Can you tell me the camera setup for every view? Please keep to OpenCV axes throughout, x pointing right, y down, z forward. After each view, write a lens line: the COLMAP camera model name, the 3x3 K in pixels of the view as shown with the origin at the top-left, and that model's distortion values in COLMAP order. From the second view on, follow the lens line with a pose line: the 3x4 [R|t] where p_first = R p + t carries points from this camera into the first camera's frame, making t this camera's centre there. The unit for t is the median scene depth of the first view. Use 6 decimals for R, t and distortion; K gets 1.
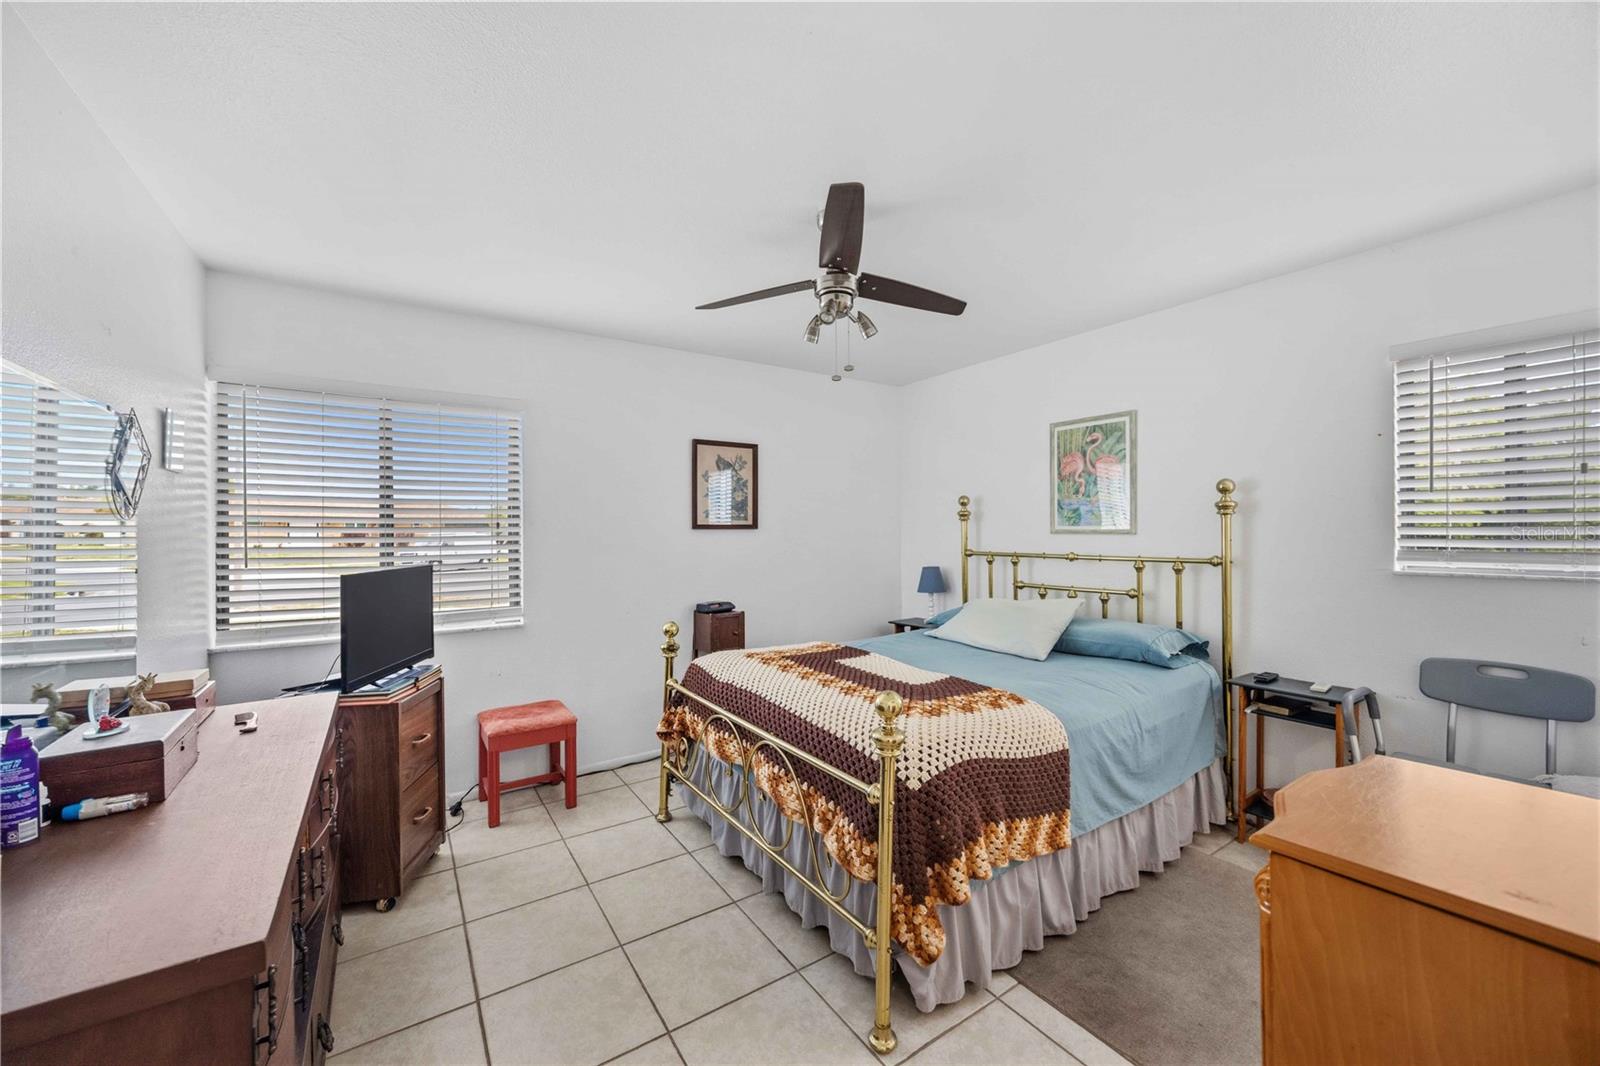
lens RADIAL K [[610.2, 0, 800.0], [0, 610.2, 533.0], [0, 0, 1]] dist [-0.001016, -0.000416]
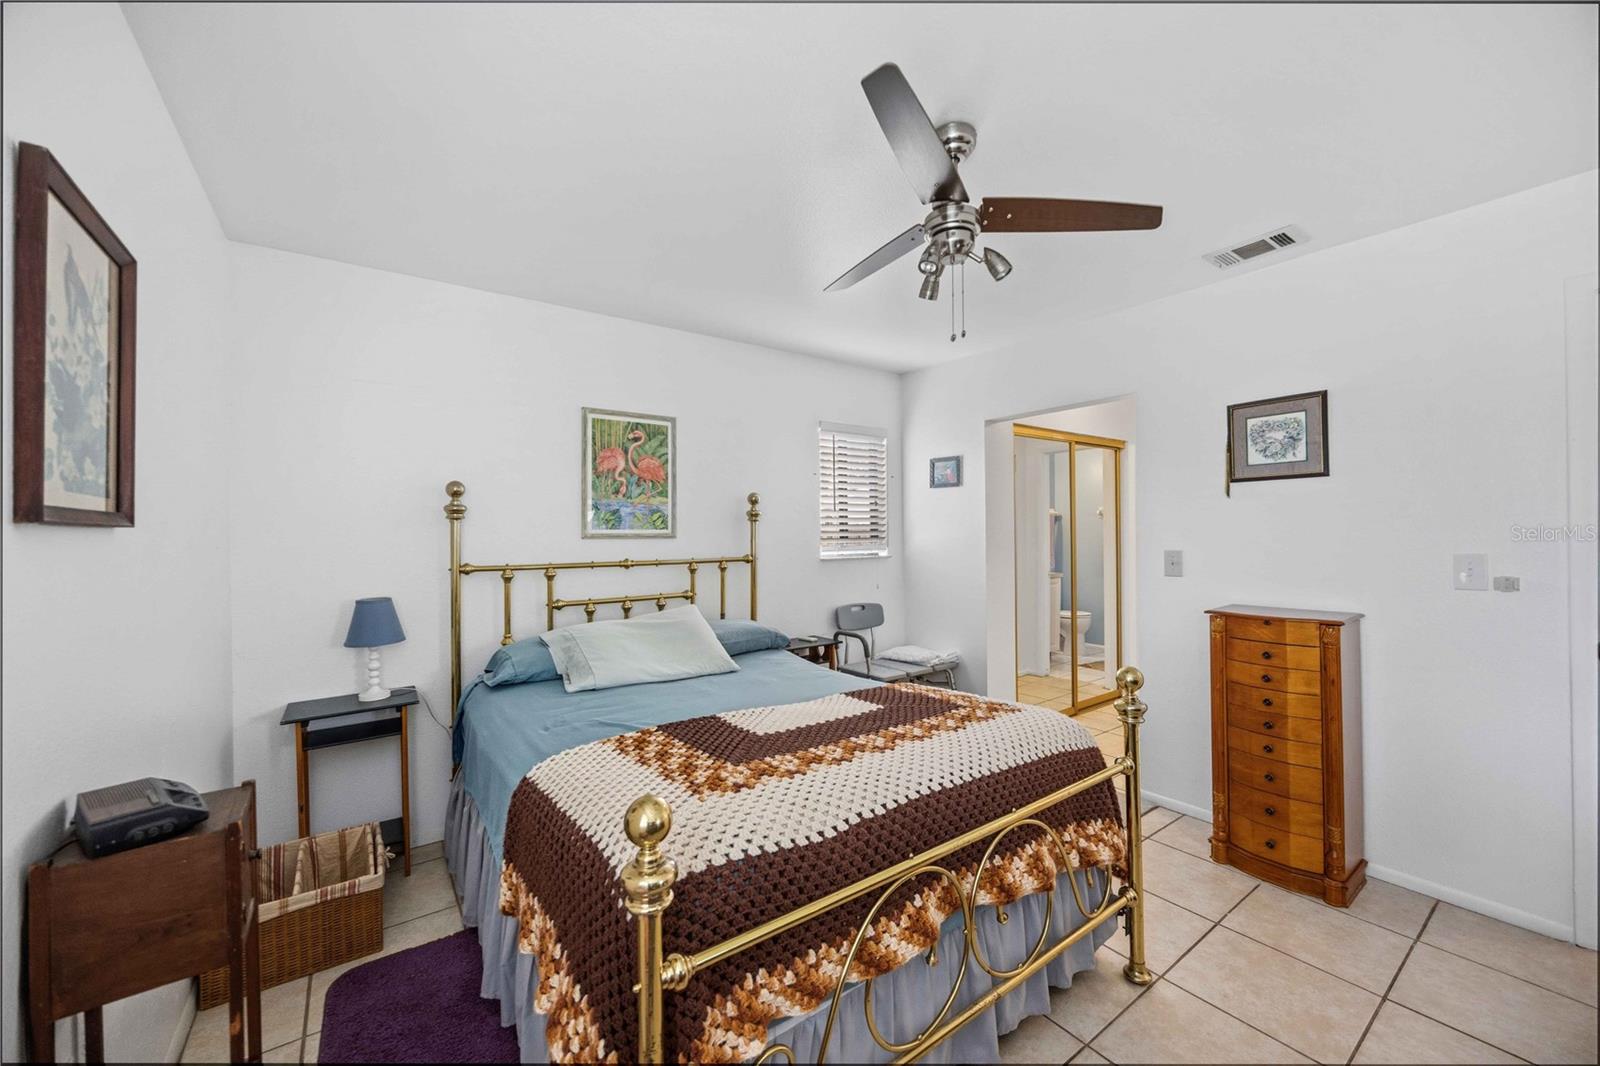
lens RADIAL K [[624.4, 0, 803.8], [0, 624.4, 535.1], [0, 0, 1]] dist [0.000883, 0.000029]
pose [[-0.024864, -0.002557, 0.999688, -0.572599], [0.006485, 0.999975, 0.002719, -0.004981], [-0.999670, 0.006551, -0.024847, 0.908385]]
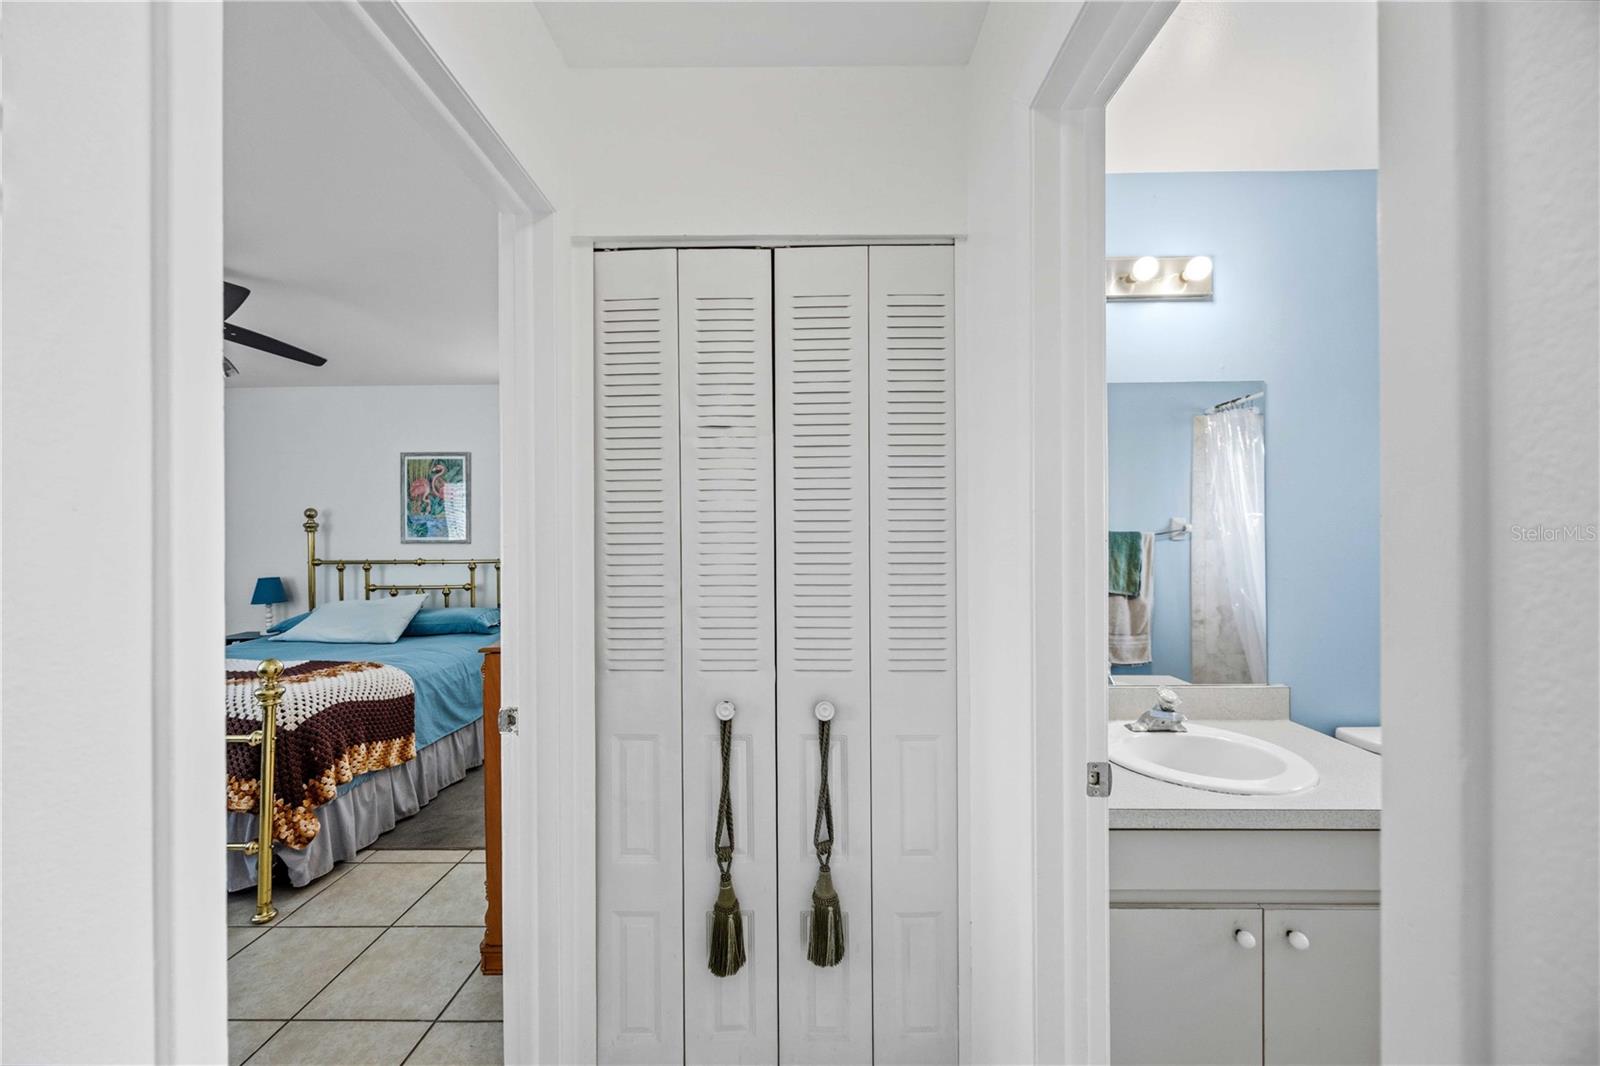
lens RADIAL K [[610.2, 0, 800.0], [0, 610.2, 533.0], [0, 0, 1]] dist [-0.001016, -0.000416]
pose [[0.566921, 0.005314, 0.823755, -0.171569], [0.006131, 0.999924, -0.010670, -0.002613], [-0.823749, 0.011100, 0.566846, -0.422530]]
